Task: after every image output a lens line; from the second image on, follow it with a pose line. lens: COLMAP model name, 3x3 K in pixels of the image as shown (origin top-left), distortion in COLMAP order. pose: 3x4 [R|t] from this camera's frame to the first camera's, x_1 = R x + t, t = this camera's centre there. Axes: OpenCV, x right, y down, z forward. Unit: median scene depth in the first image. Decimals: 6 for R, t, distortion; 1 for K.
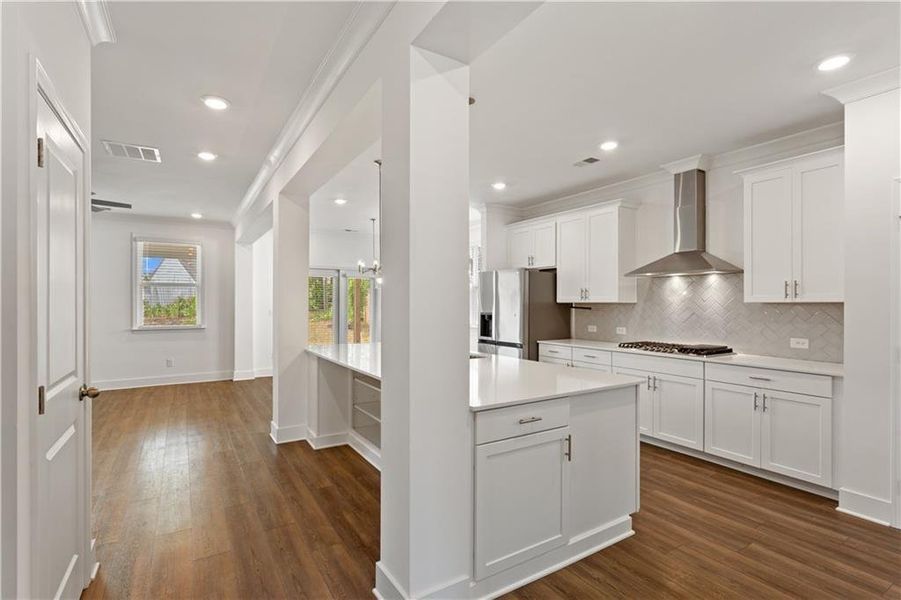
lens RADIAL K [[430.5, 0, 450.5], [0, 430.5, 300.0], [0, 0, 1]] dist [0.004667, 0.000449]
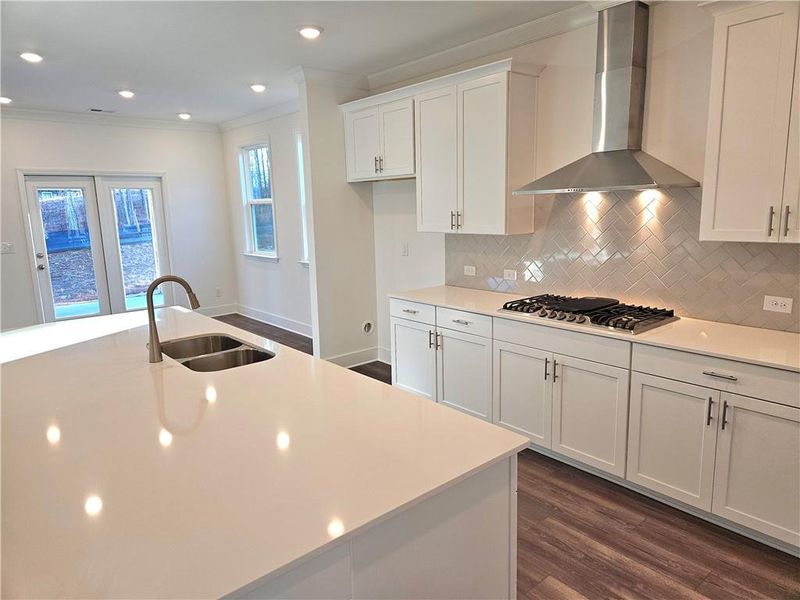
lens RADIAL K [[541.5, 0, 400.0], [0, 541.5, 300.0], [0, 0, 1]] dist [0.082832, -0.063856]
pose [[0.988295, -0.055044, 0.142281, 0.144055], [0.028722, 0.983096, 0.180822, -0.059772], [-0.149829, -0.174619, 0.973170, 0.278903]]
